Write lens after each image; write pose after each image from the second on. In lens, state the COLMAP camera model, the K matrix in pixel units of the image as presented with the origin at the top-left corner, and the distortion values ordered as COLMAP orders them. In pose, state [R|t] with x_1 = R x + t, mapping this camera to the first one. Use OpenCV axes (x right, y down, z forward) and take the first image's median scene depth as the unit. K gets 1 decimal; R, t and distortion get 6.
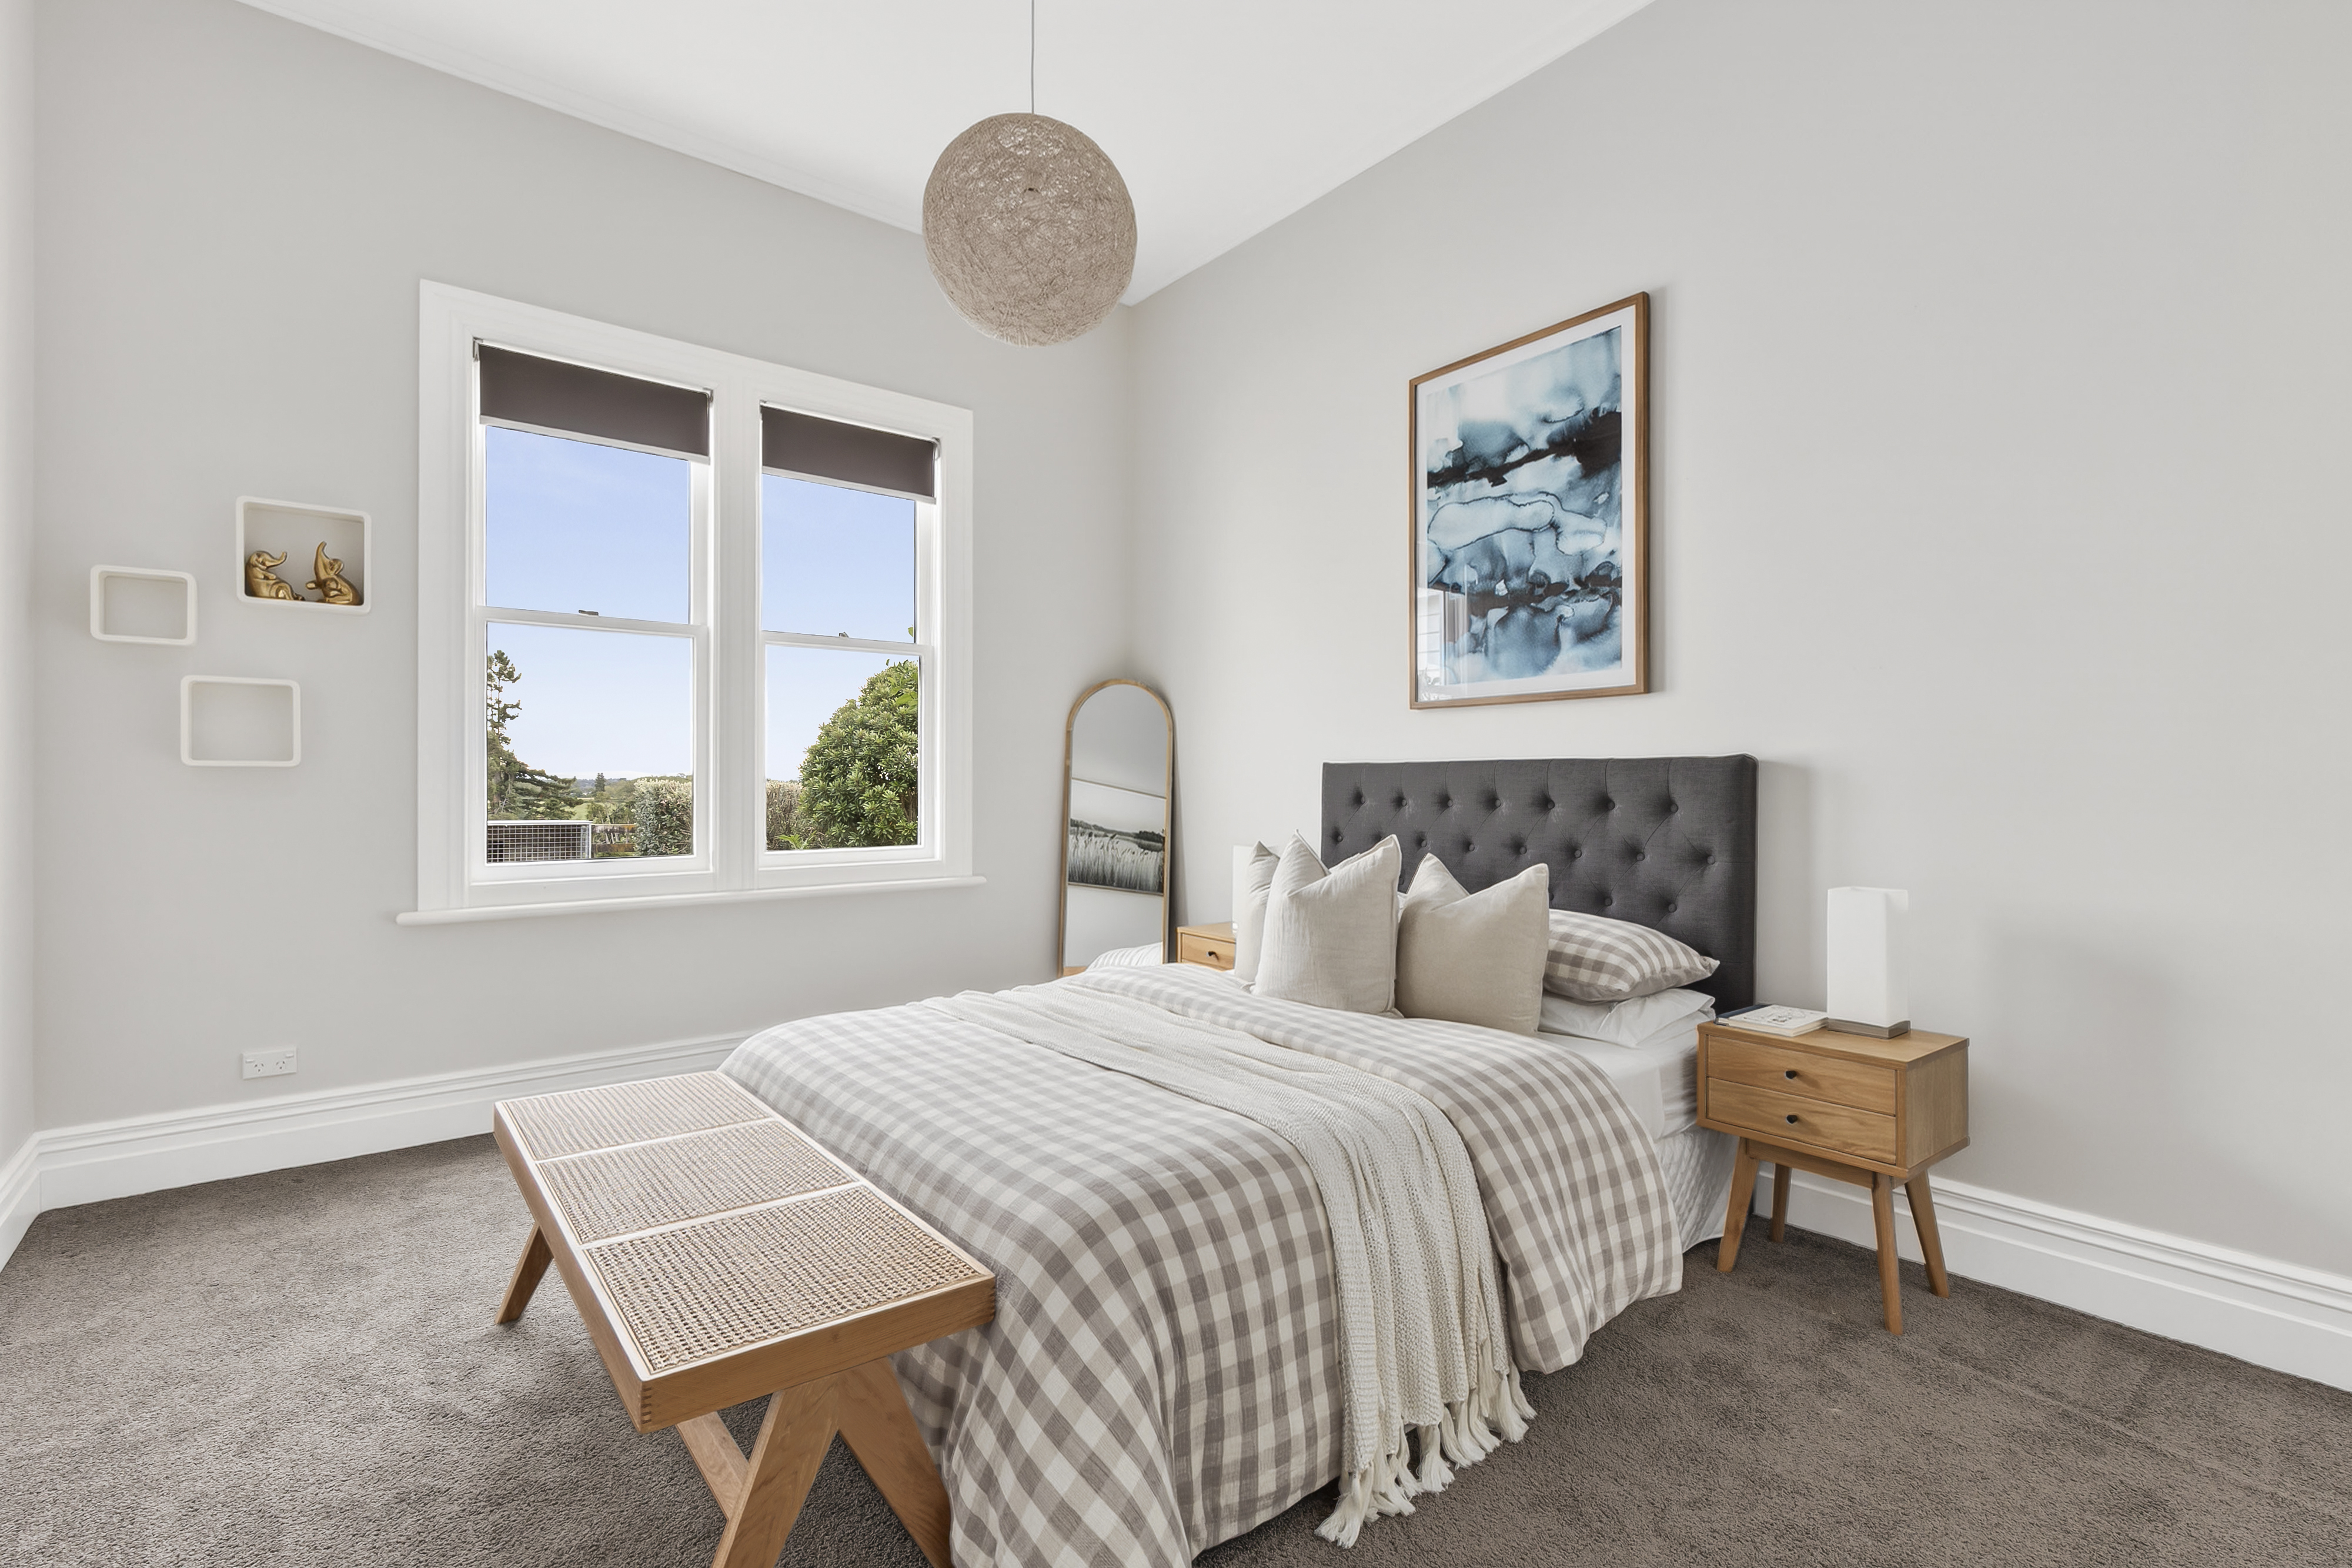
lens RADIAL K [[1082.4, 0, 1167.0], [0, 1082.4, 773.7], [0, 0, 1]] dist [-0.001203, 0.000209]
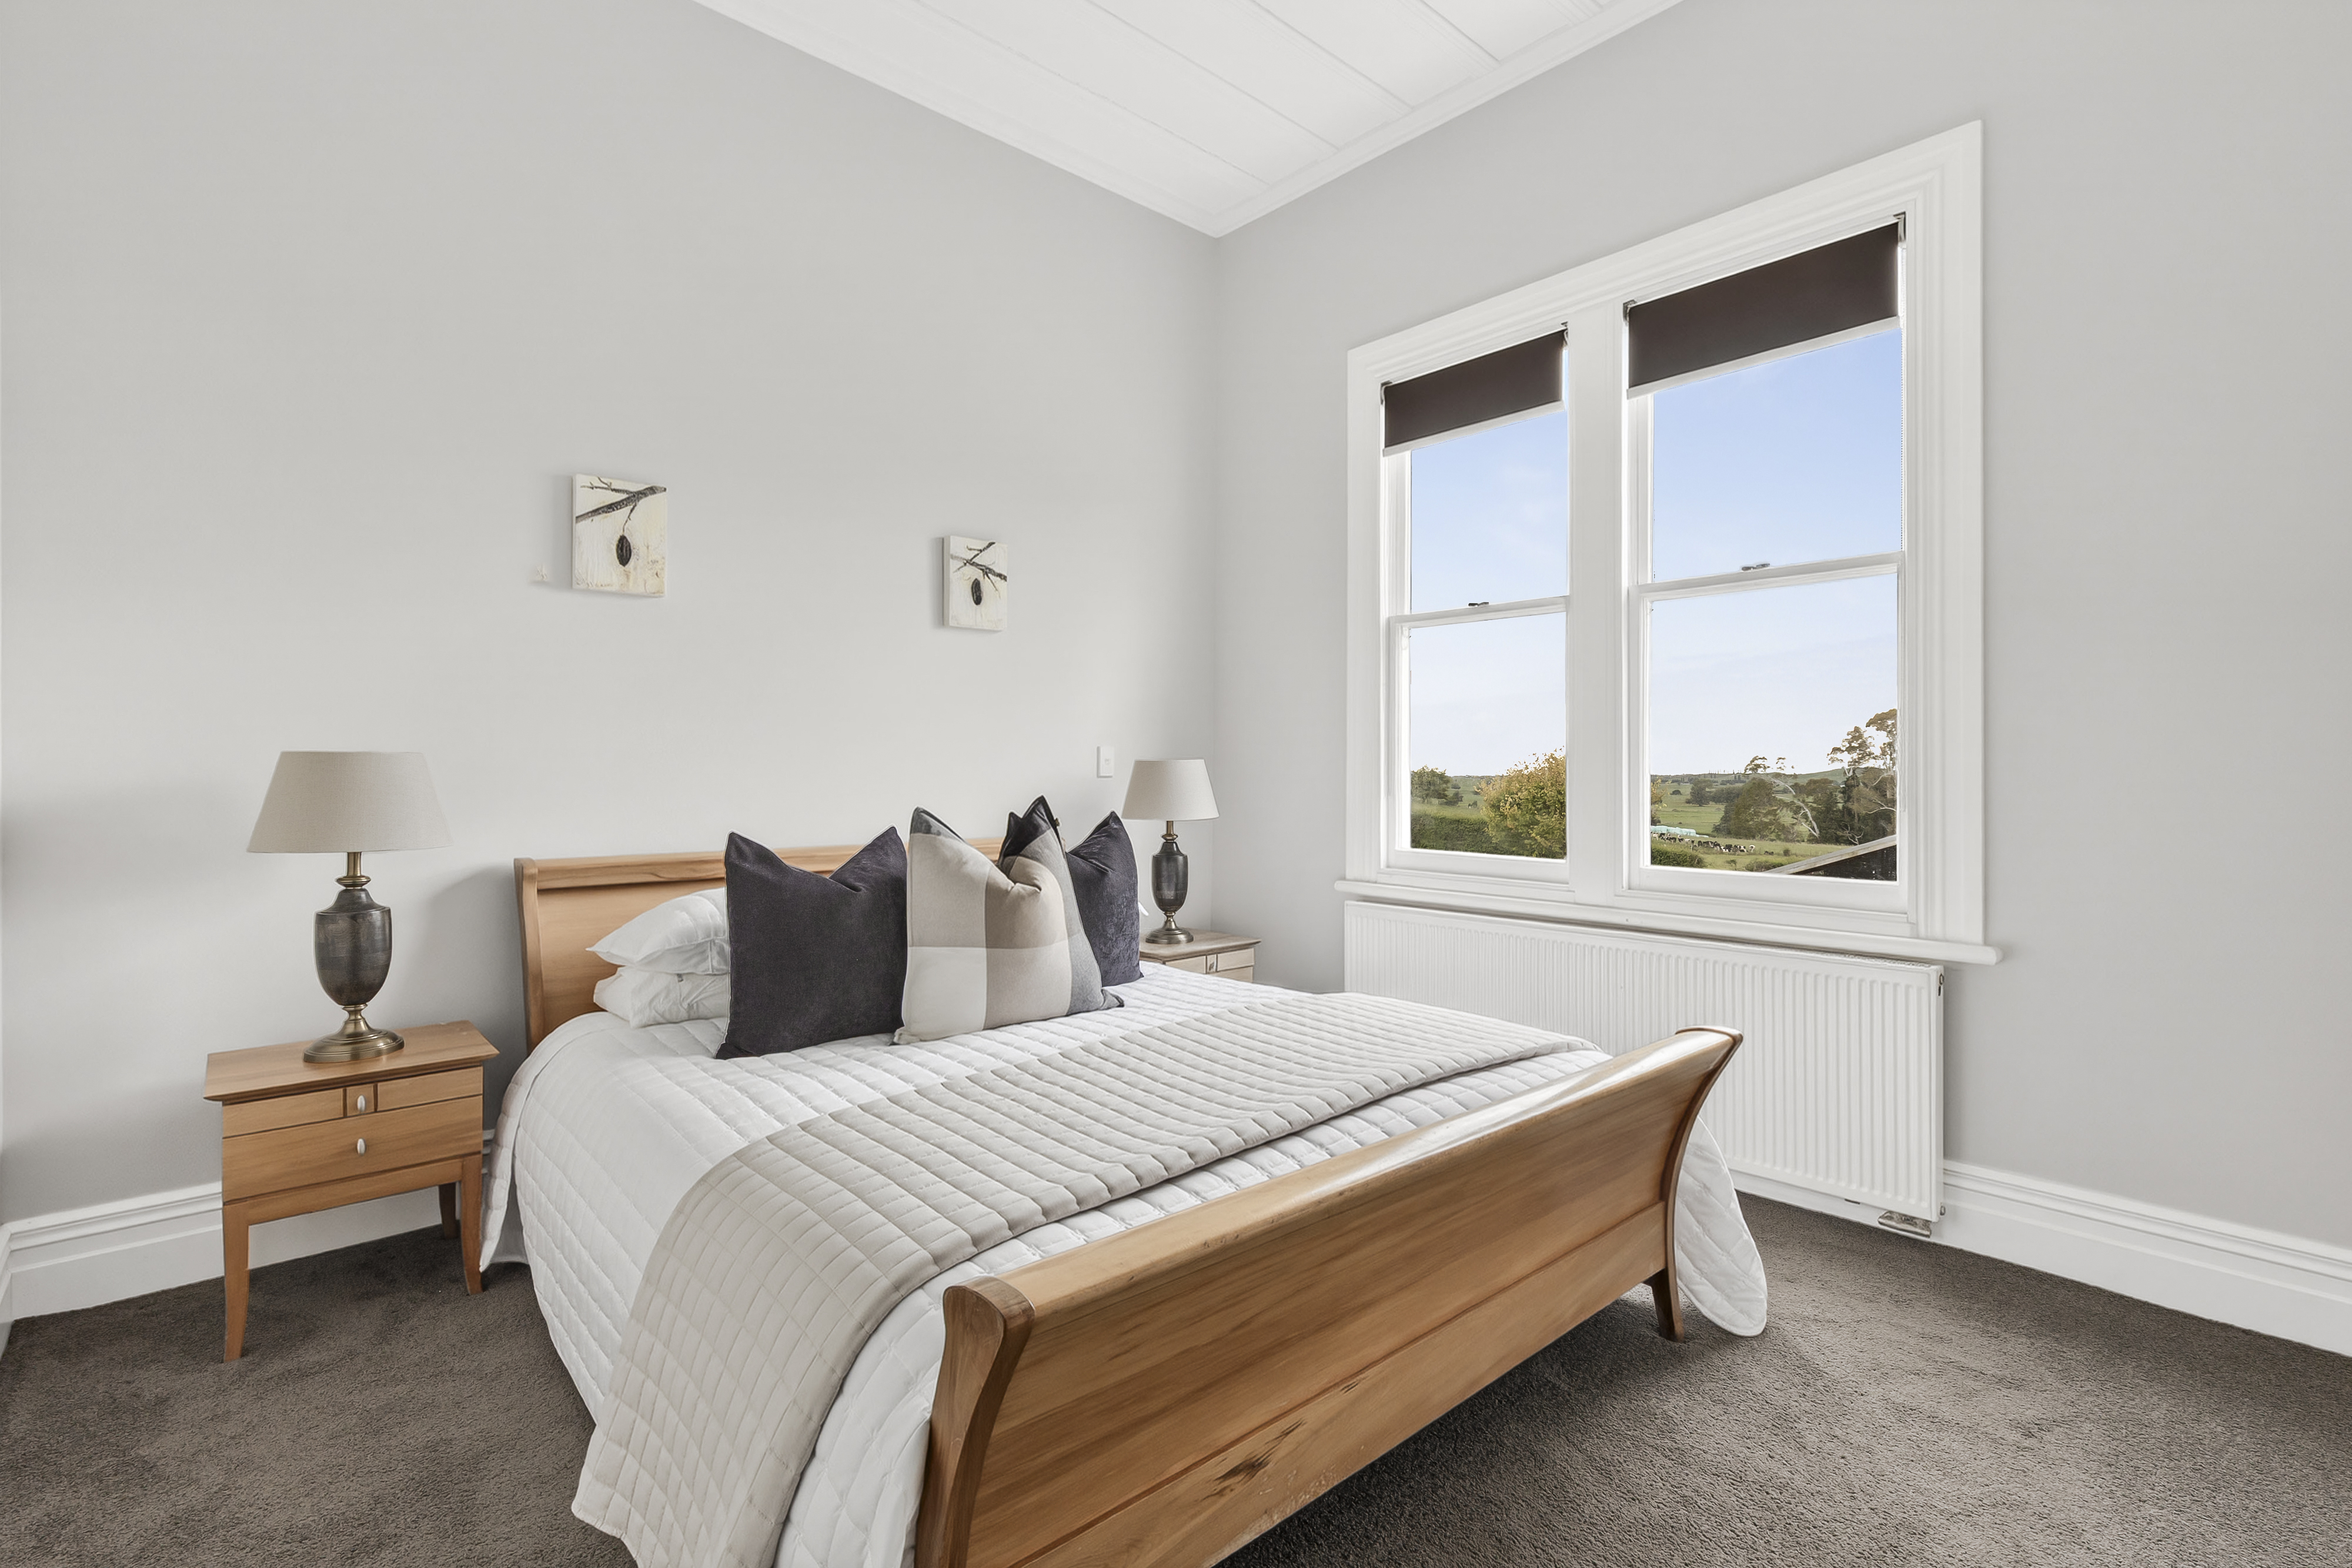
lens RADIAL K [[1082.4, 0, 1179.3], [0, 1082.4, 783.3], [0, 0, 1]] dist [-0.001203, 0.000209]
pose [[0.053373, 0.015585, -0.998453, 0.430689], [-0.002647, 0.999877, 0.015465, 0.000085], [0.998571, 0.001817, 0.053408, 0.649623]]
